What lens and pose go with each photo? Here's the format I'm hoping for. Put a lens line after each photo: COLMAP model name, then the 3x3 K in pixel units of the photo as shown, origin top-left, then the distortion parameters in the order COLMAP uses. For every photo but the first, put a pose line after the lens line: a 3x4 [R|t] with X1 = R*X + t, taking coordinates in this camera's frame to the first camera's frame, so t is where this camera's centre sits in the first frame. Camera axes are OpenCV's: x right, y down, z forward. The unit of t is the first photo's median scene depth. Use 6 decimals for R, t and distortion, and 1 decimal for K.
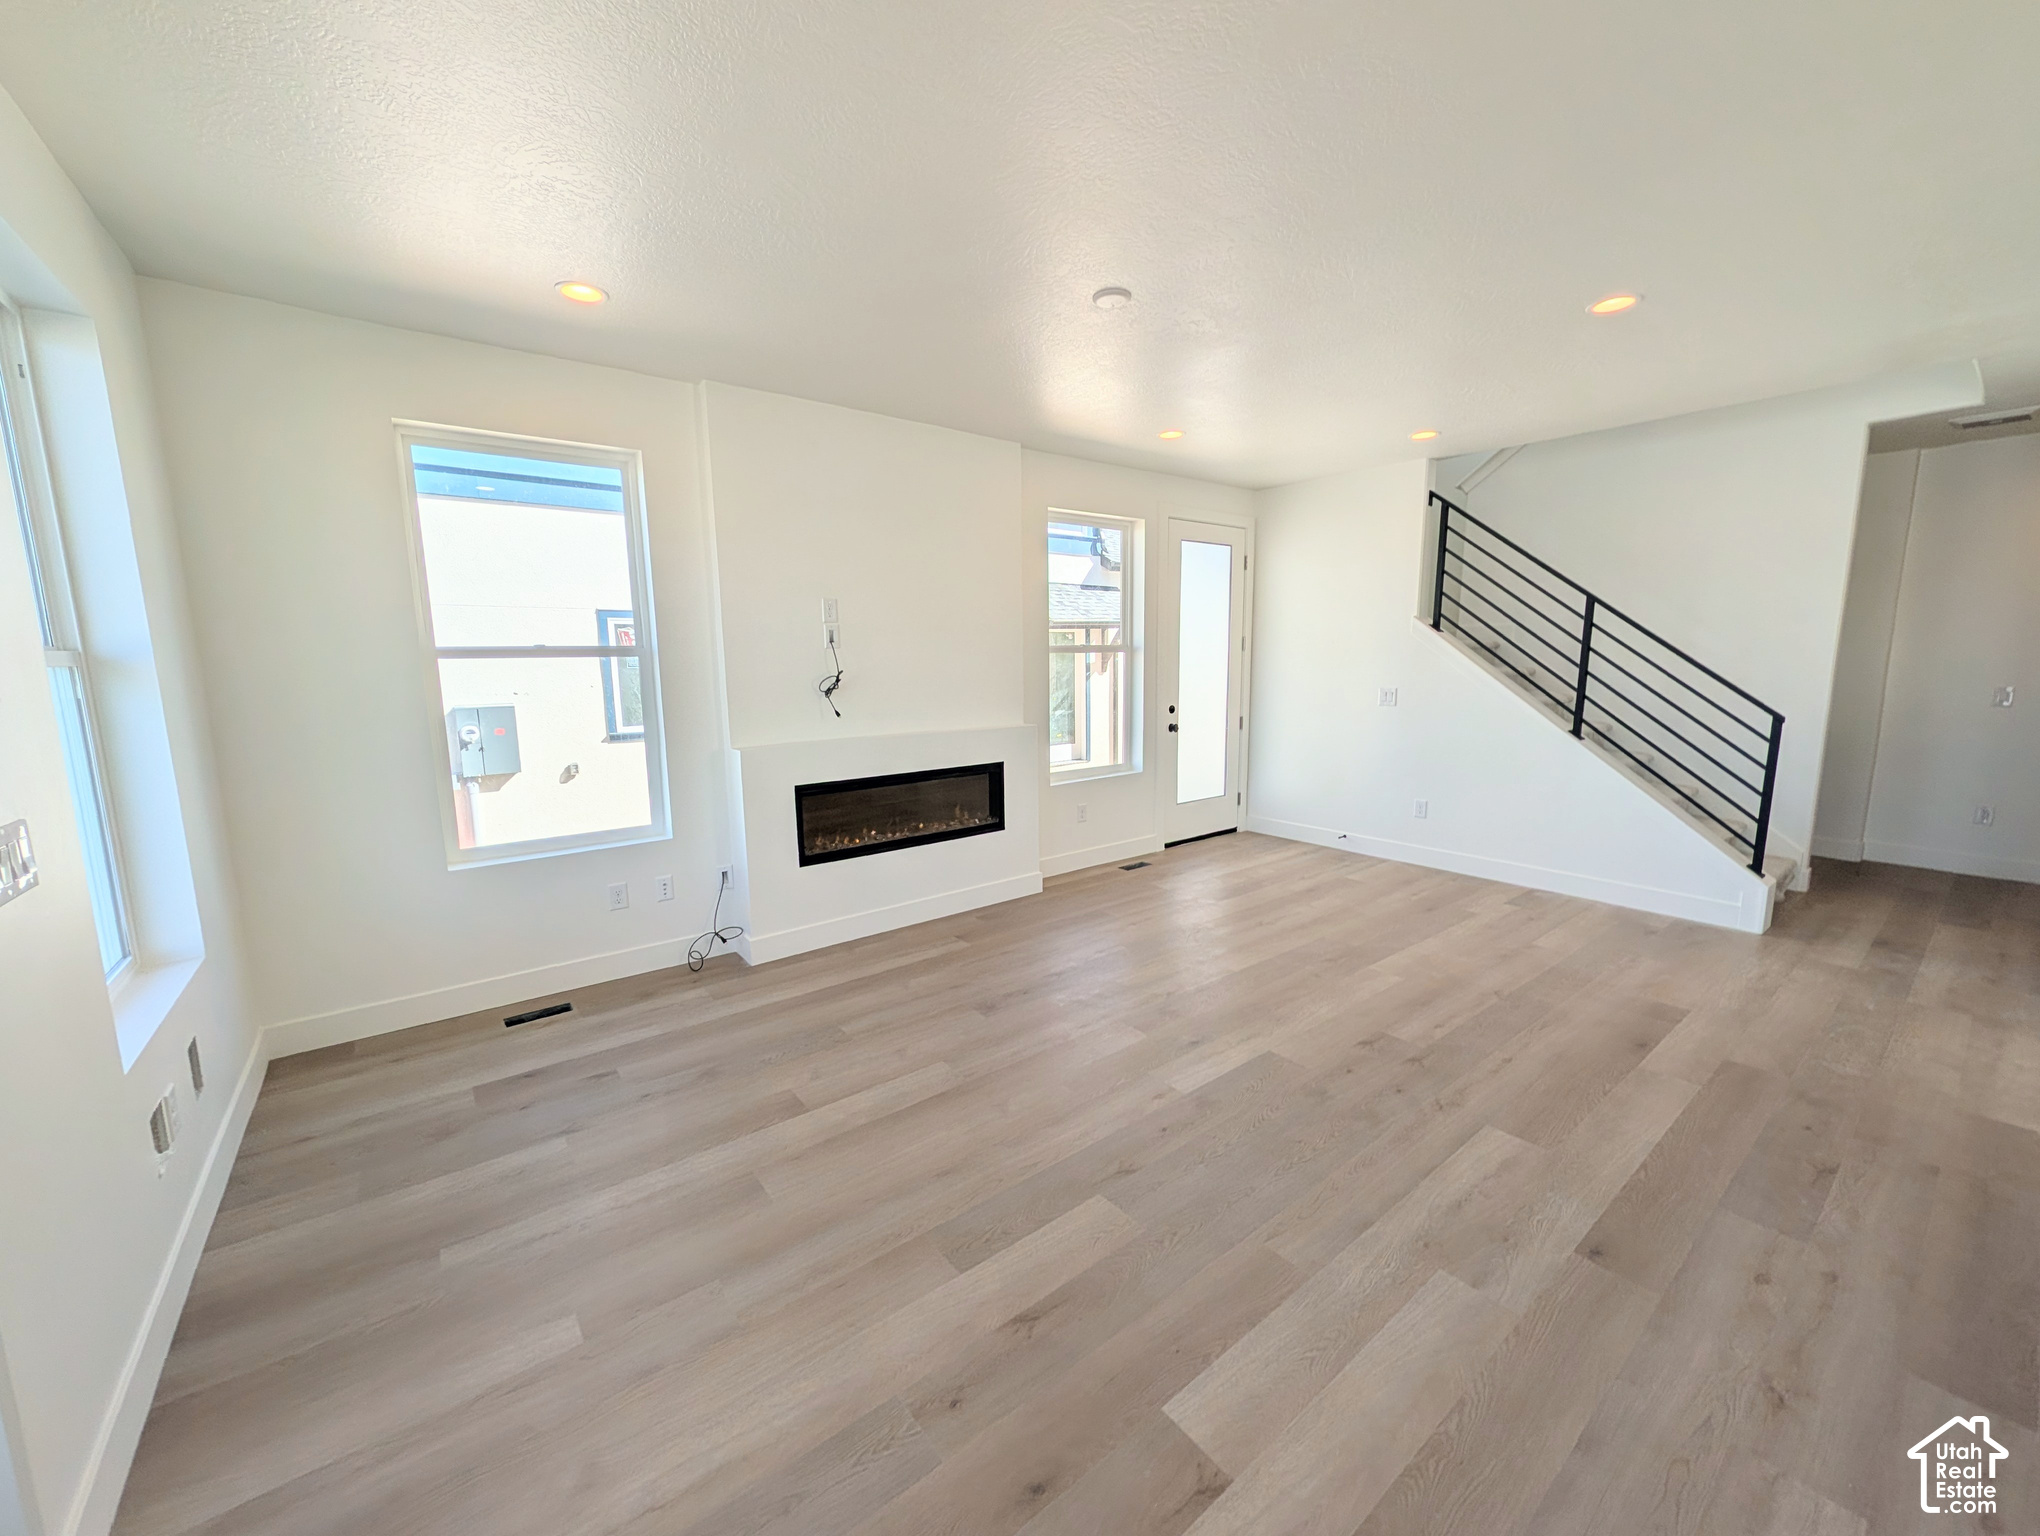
lens RADIAL K [[787.0, 0, 1024.4], [0, 787.0, 772.9], [0, 0, 1]] dist [0.001125, 0.000195]
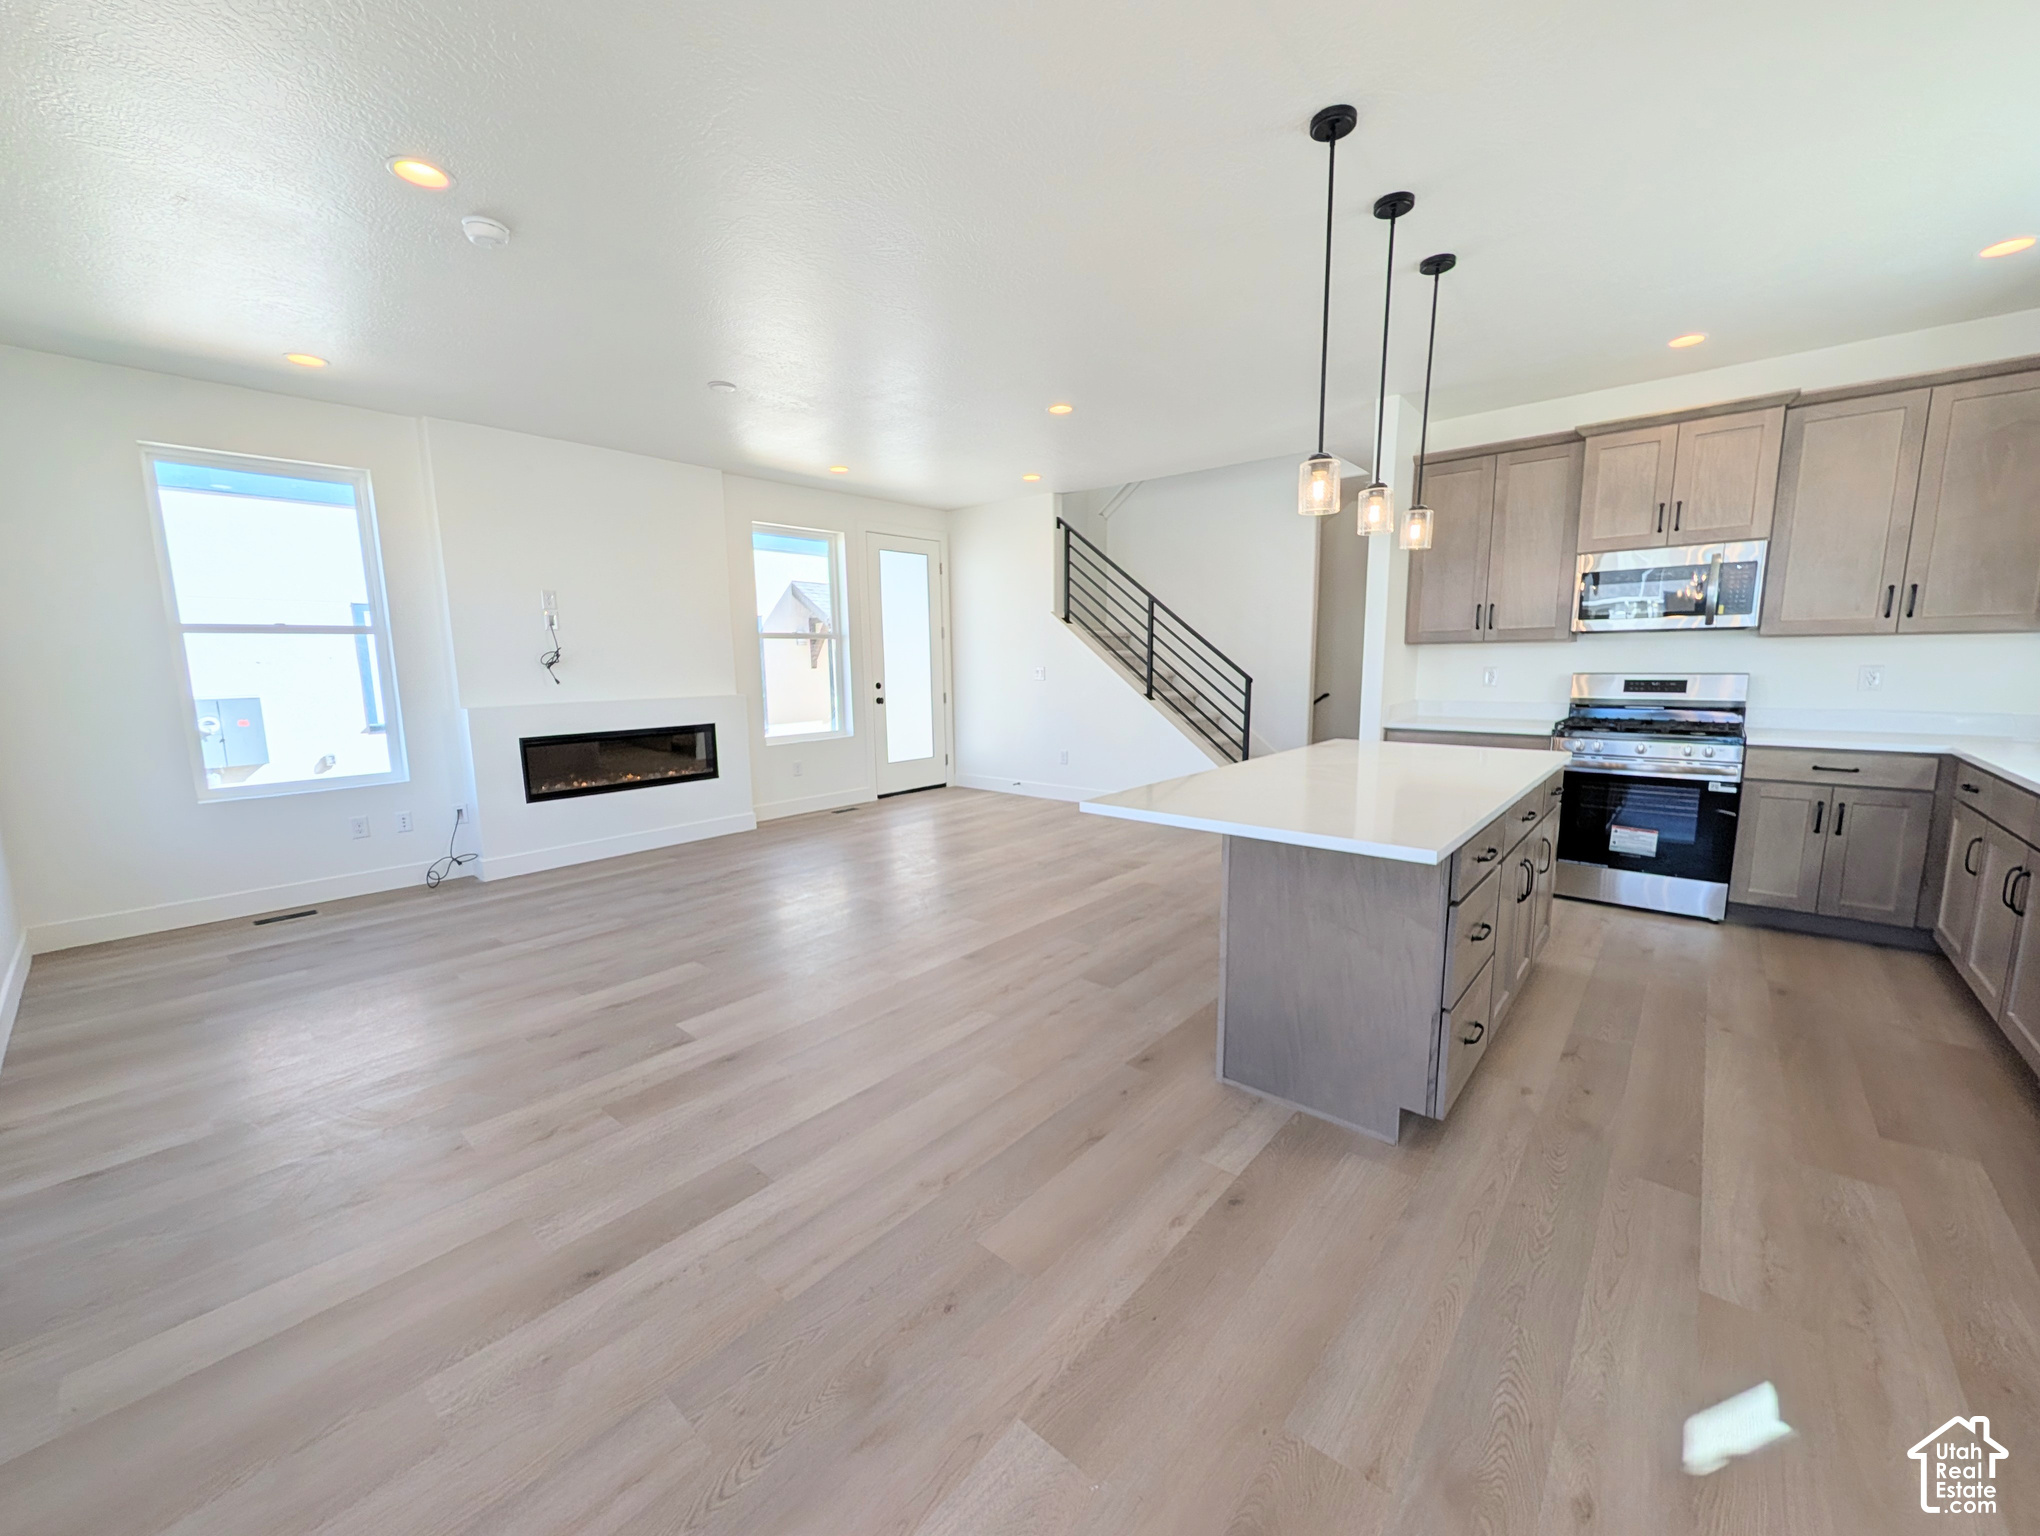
lens RADIAL K [[785.1, 0, 1025.6], [0, 785.1, 770.2], [0, 0, 1]] dist [0.000394, -0.000103]
pose [[0.980463, -0.029931, 0.194415, 0.223067], [0.031717, 0.999478, -0.006081, 0.088206], [-0.194132, 0.012129, 0.980900, -0.339144]]
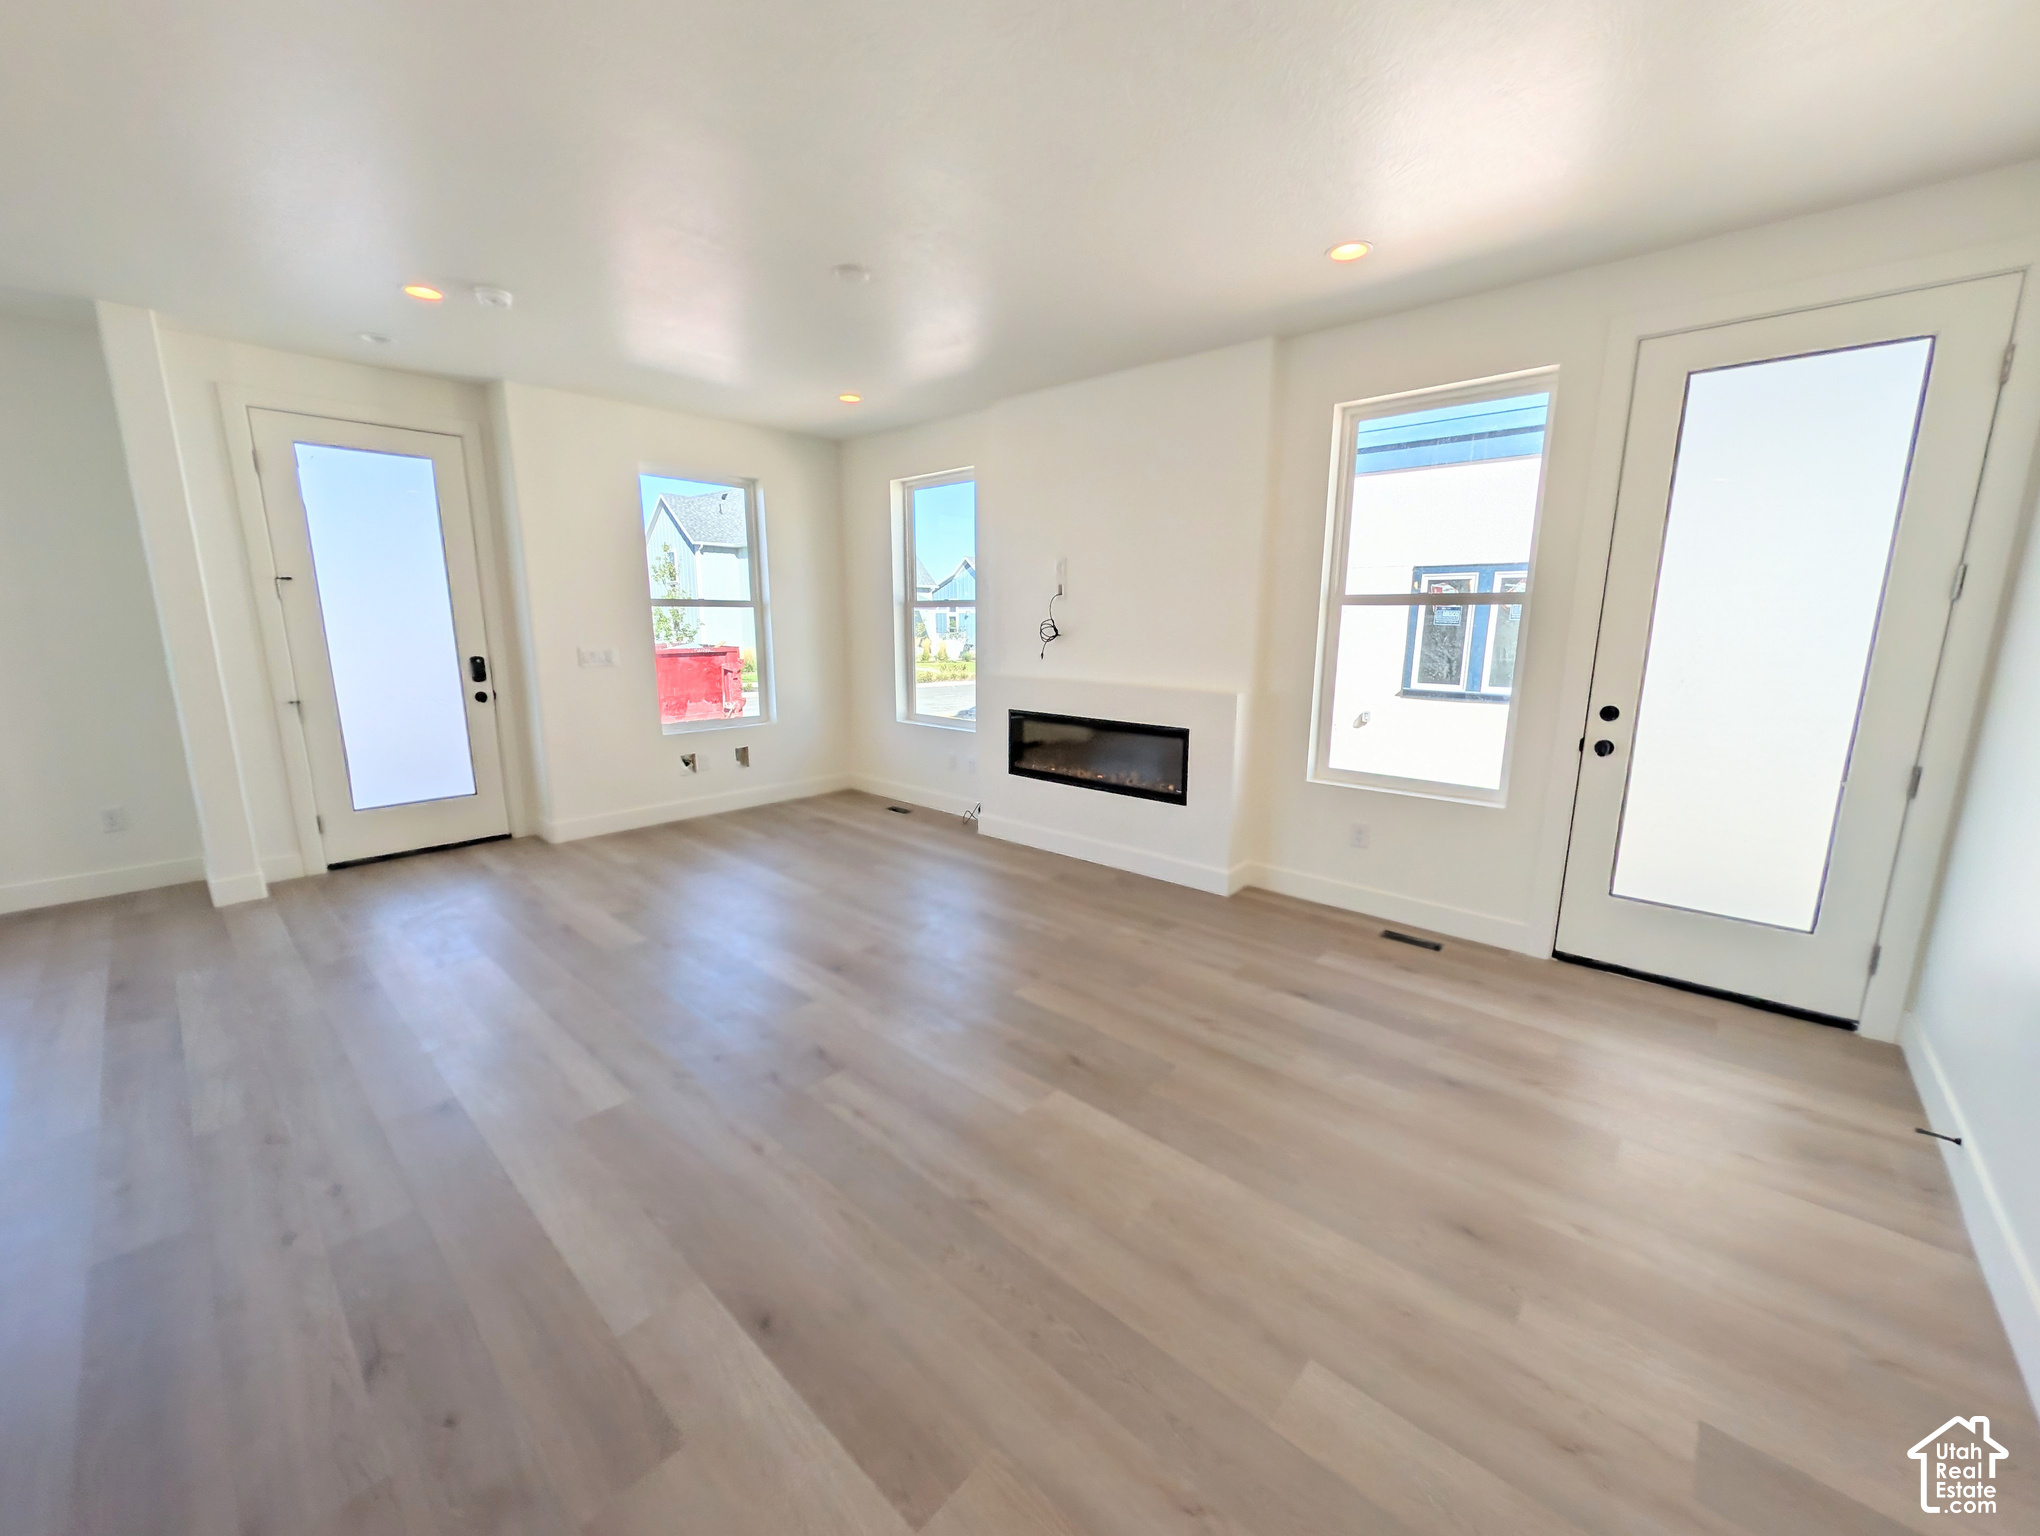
lens RADIAL K [[787.0, 0, 1024.4], [0, 787.0, 772.9], [0, 0, 1]] dist [0.001125, 0.000195]
pose [[0.174634, 0.201973, -0.963696, 0.835316], [-0.154388, 0.972246, 0.175788, -0.096674], [0.972454, 0.118085, 0.200969, 0.675835]]
